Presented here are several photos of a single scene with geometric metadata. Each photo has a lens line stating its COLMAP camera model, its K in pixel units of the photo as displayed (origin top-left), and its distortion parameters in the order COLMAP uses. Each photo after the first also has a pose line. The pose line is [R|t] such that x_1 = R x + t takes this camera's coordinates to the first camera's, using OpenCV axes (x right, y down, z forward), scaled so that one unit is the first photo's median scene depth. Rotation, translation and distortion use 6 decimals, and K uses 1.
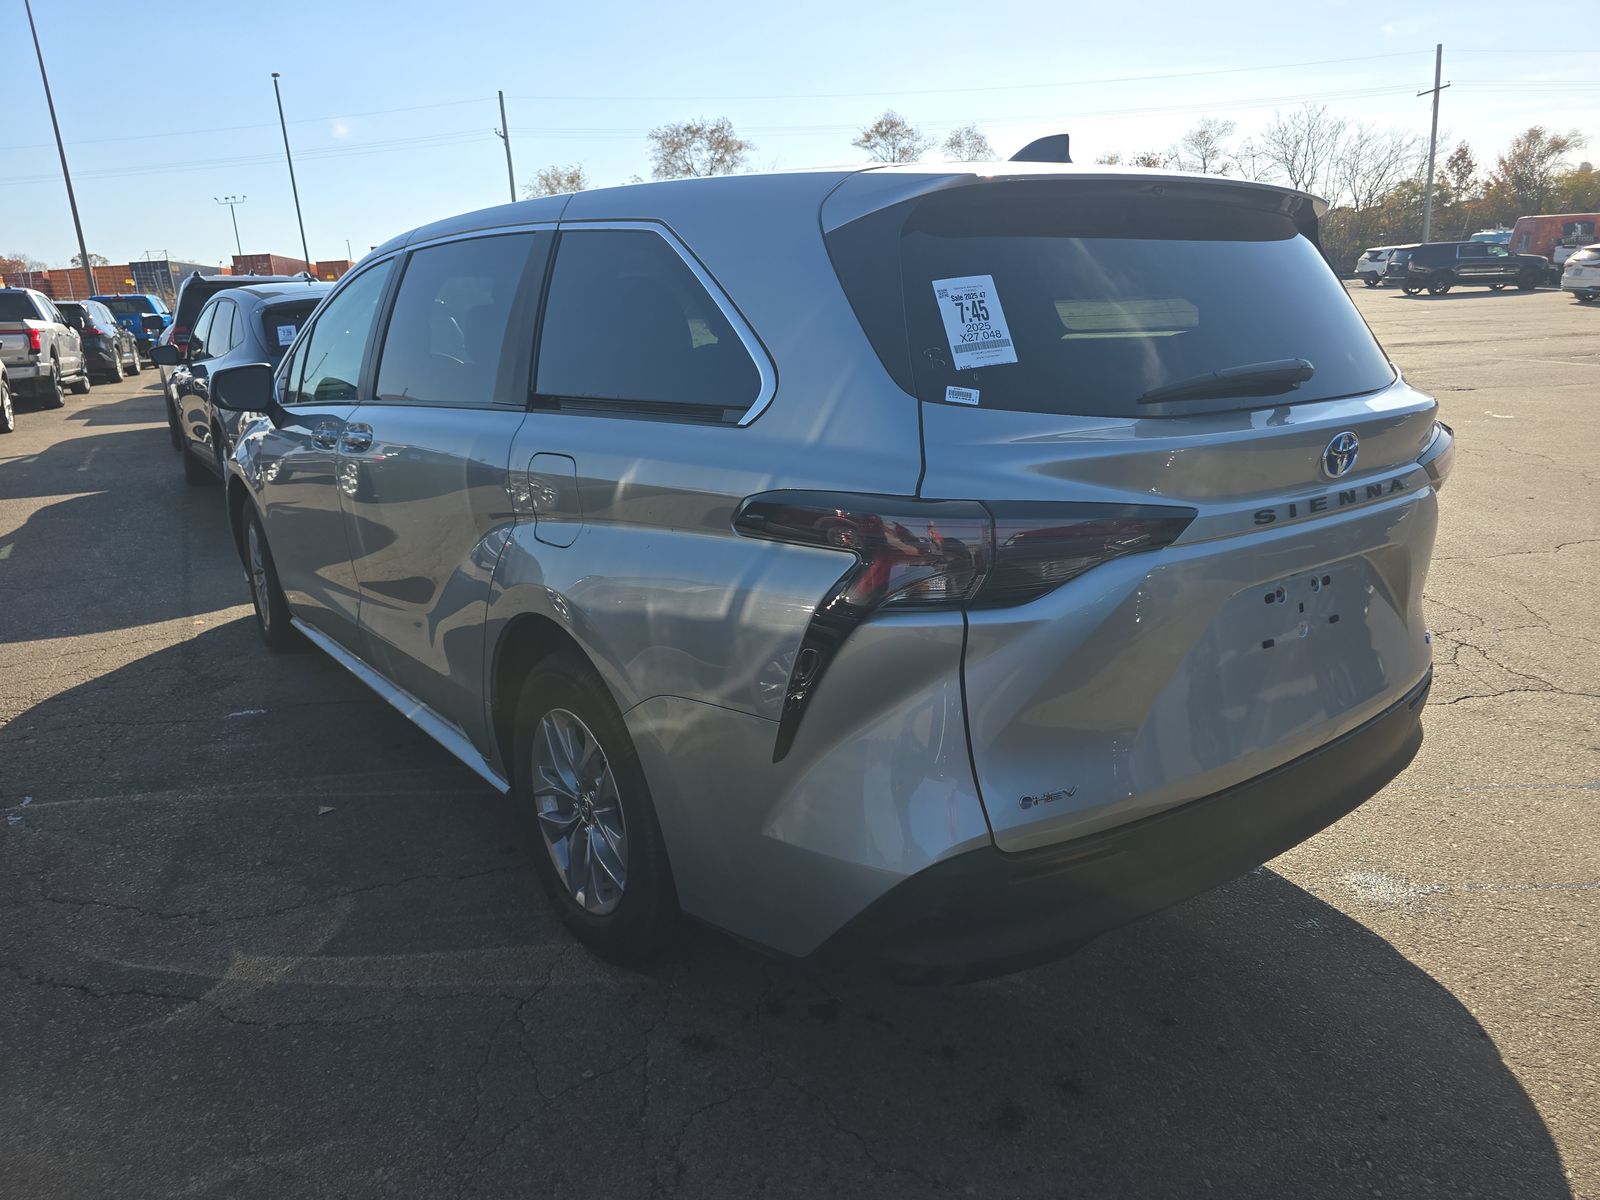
lens RADIAL K [[1059.5, 0, 800.0], [0, 1059.5, 600.0], [0, 0, 1]] dist [0.059131, -0.066912]
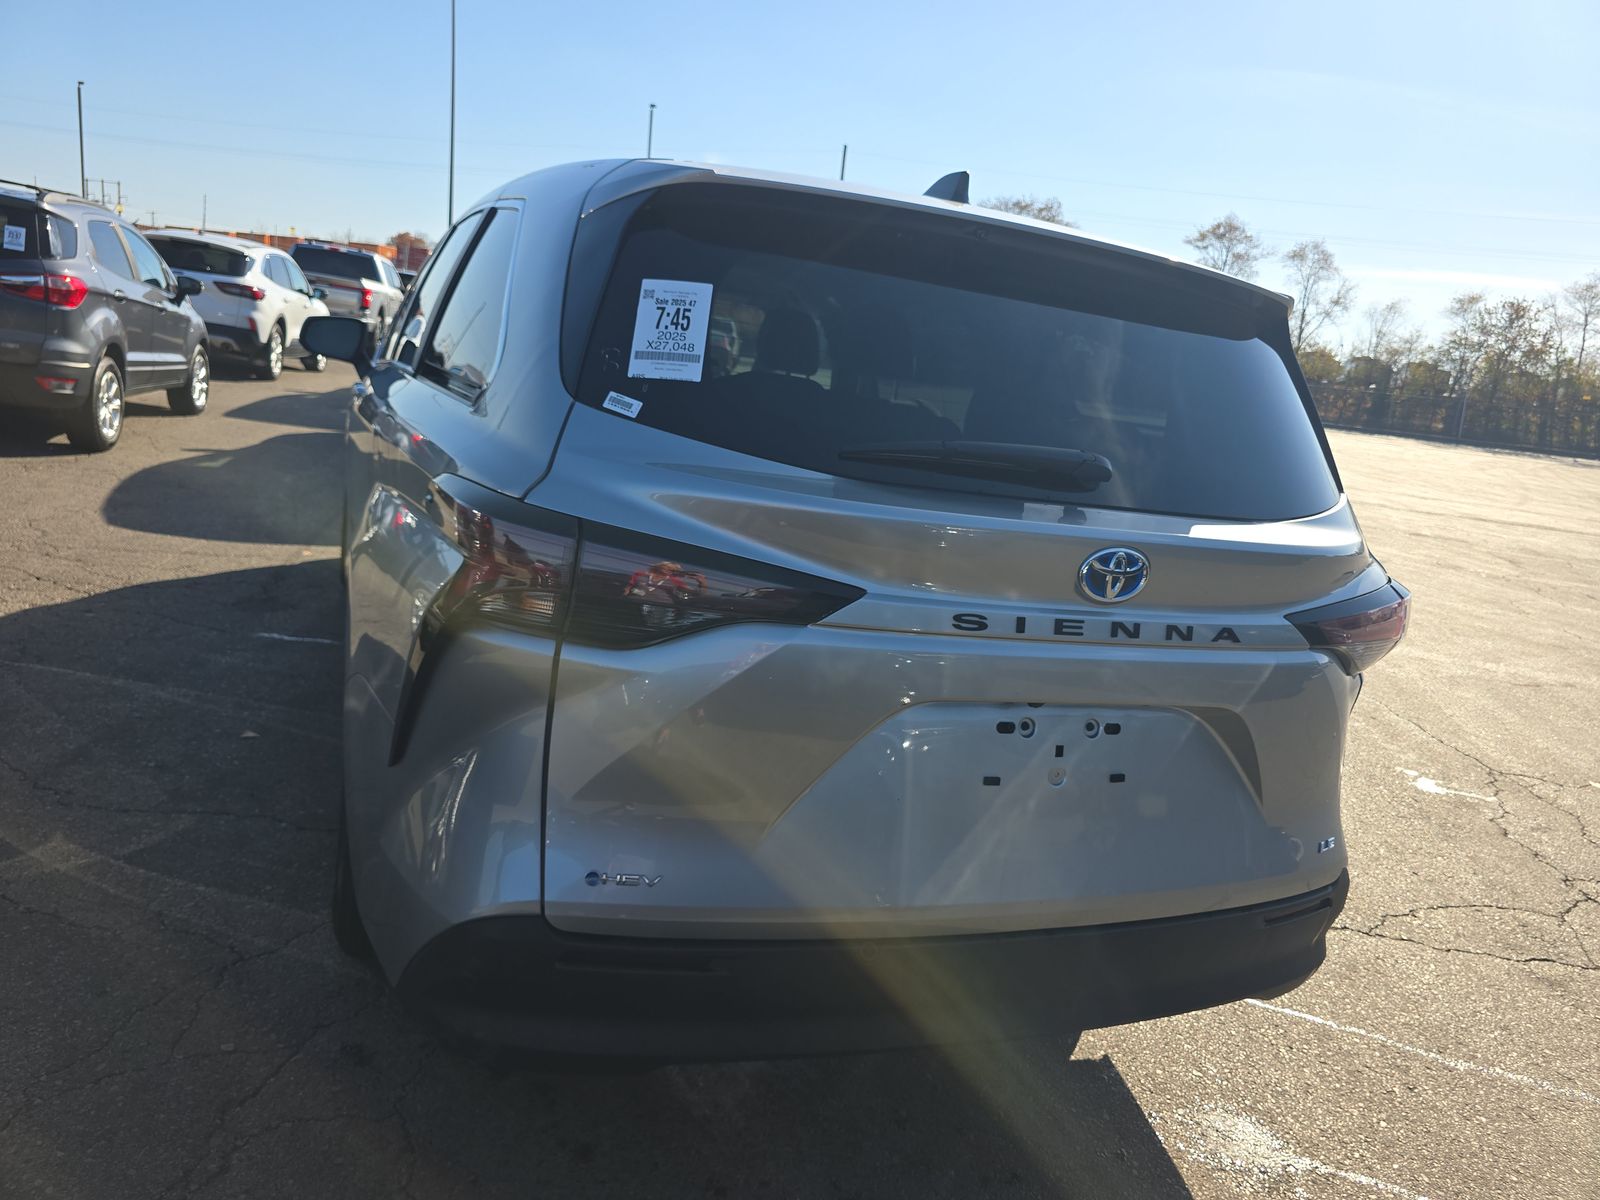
lens RADIAL K [[1072.7, 0, 800.0], [0, 1072.7, 600.0], [0, 0, 1]] dist [0.040445, -0.040054]
pose [[0.949347, 0.219199, -0.225149, 0.396641], [-0.231978, 0.972207, -0.031631, -0.030164], [0.211958, 0.082258, 0.973811, 0.129890]]
